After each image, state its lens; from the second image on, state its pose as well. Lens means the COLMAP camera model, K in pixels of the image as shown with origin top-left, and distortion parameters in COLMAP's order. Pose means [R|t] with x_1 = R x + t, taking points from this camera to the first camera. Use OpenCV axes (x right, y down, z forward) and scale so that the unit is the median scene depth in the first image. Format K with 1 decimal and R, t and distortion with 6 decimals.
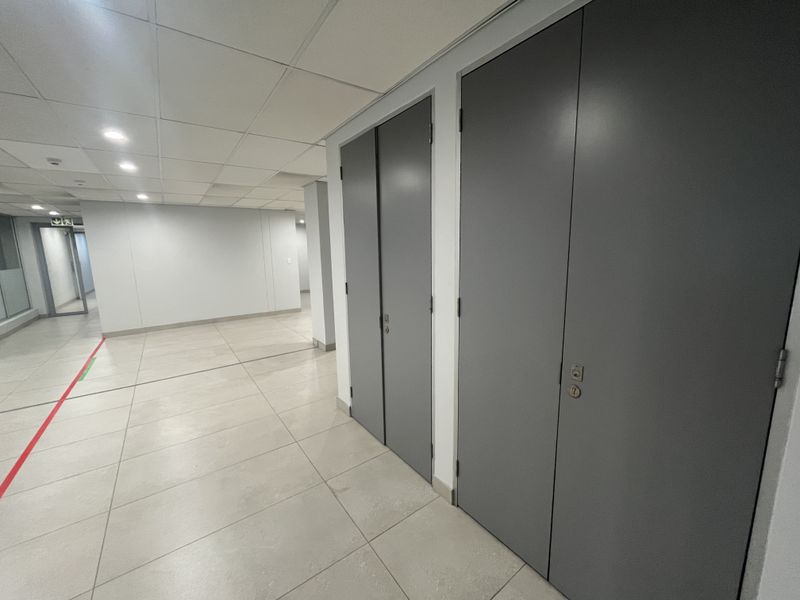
lens RADIAL K [[323.5, 0, 398.8], [0, 323.5, 299.3], [0, 0, 1]] dist [-0.000139, 0.000034]
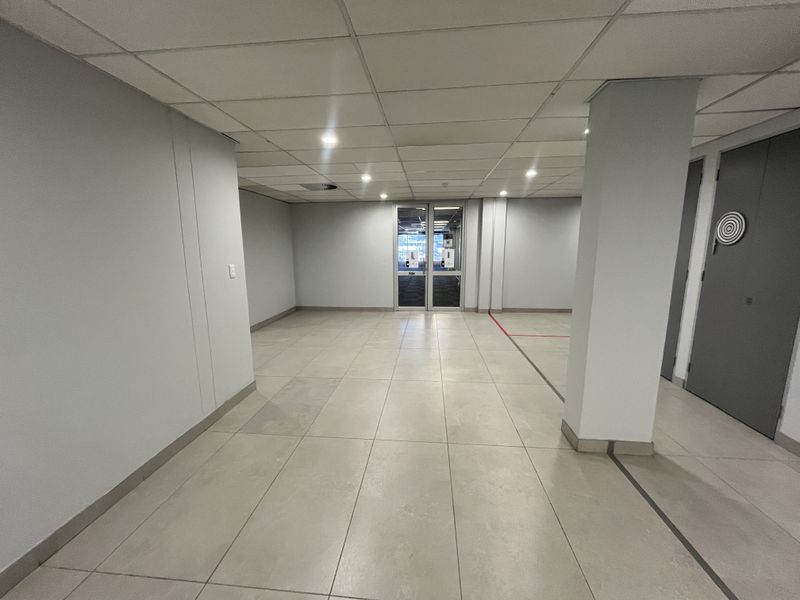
lens RADIAL K [[323.5, 0, 400.4], [0, 323.5, 300.2], [0, 0, 1]] dist [-0.000139, 0.000034]
pose [[0.739174, 0.126987, -0.661435, 0.134538], [-0.117608, 0.991312, 0.058889, 0.238099], [0.663167, 0.034261, 0.747687, -1.367910]]
